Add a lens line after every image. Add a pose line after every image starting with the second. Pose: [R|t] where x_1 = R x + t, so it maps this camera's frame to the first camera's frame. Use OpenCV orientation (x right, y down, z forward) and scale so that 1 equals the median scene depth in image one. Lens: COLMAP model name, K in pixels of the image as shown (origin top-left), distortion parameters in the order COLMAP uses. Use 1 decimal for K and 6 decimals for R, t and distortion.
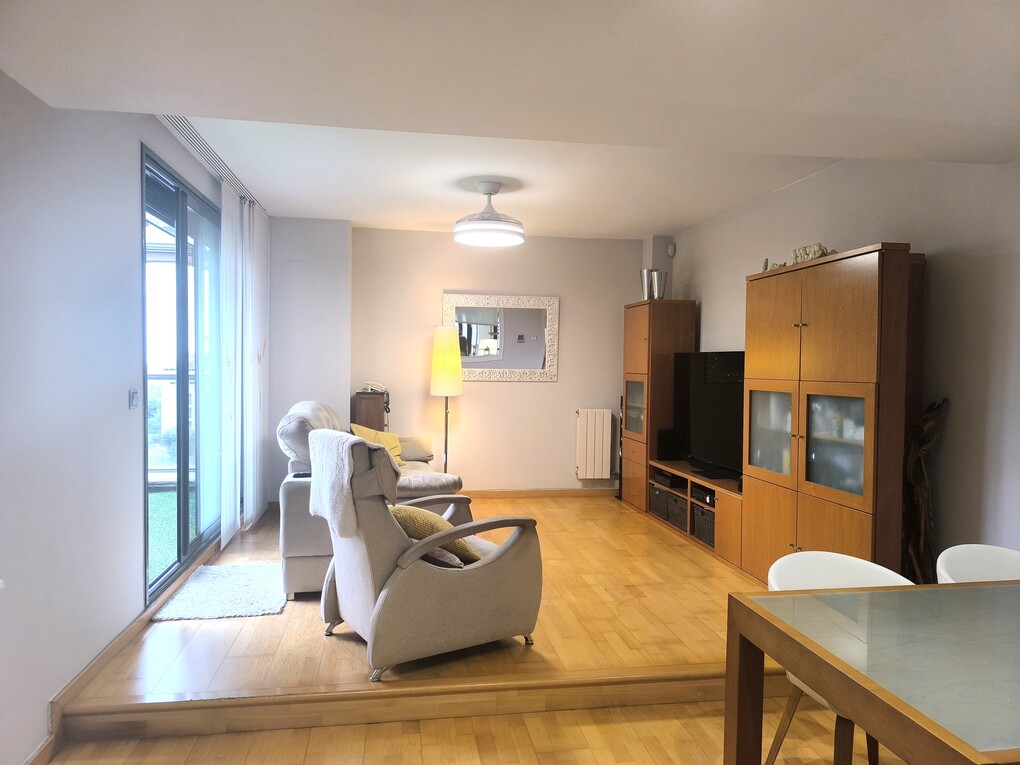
lens RADIAL K [[706.1, 0, 511.1], [0, 706.1, 382.9], [0, 0, 1]] dist [0.047050, -0.050662]
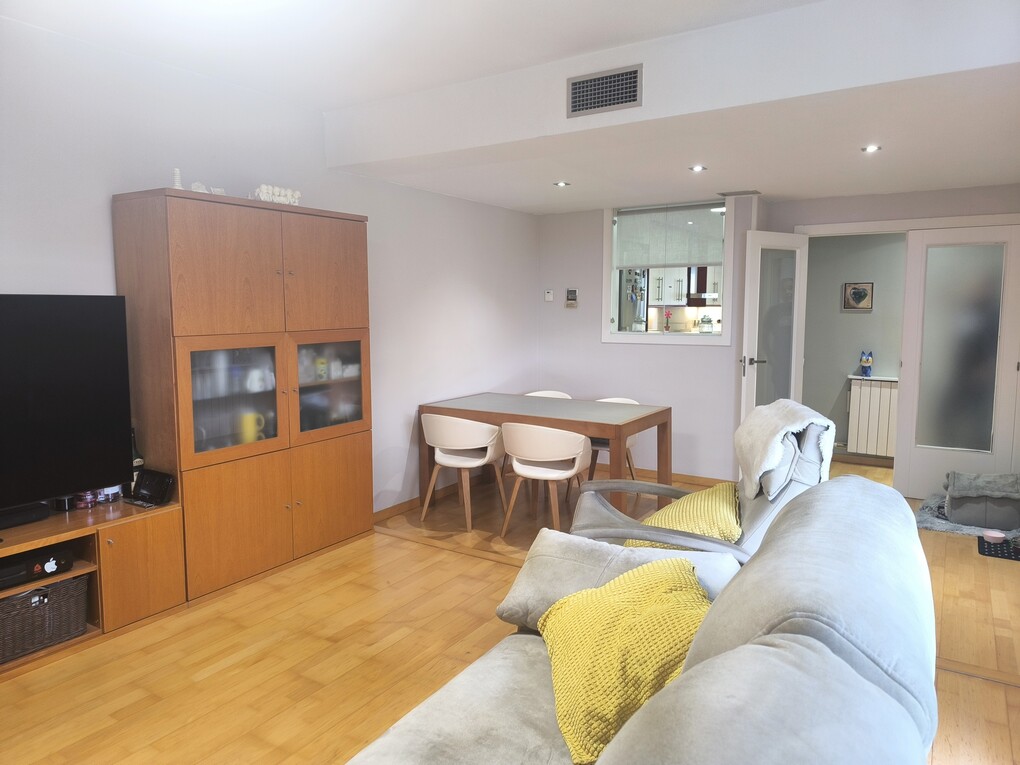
lens RADIAL K [[706.1, 0, 511.2], [0, 706.1, 382.7], [0, 0, 1]] dist [0.047050, -0.050662]
pose [[-0.750494, -0.079439, 0.656086, -0.395577], [0.013340, 0.990726, 0.135218, -0.051646], [-0.660743, 0.110233, -0.742474, 1.370994]]
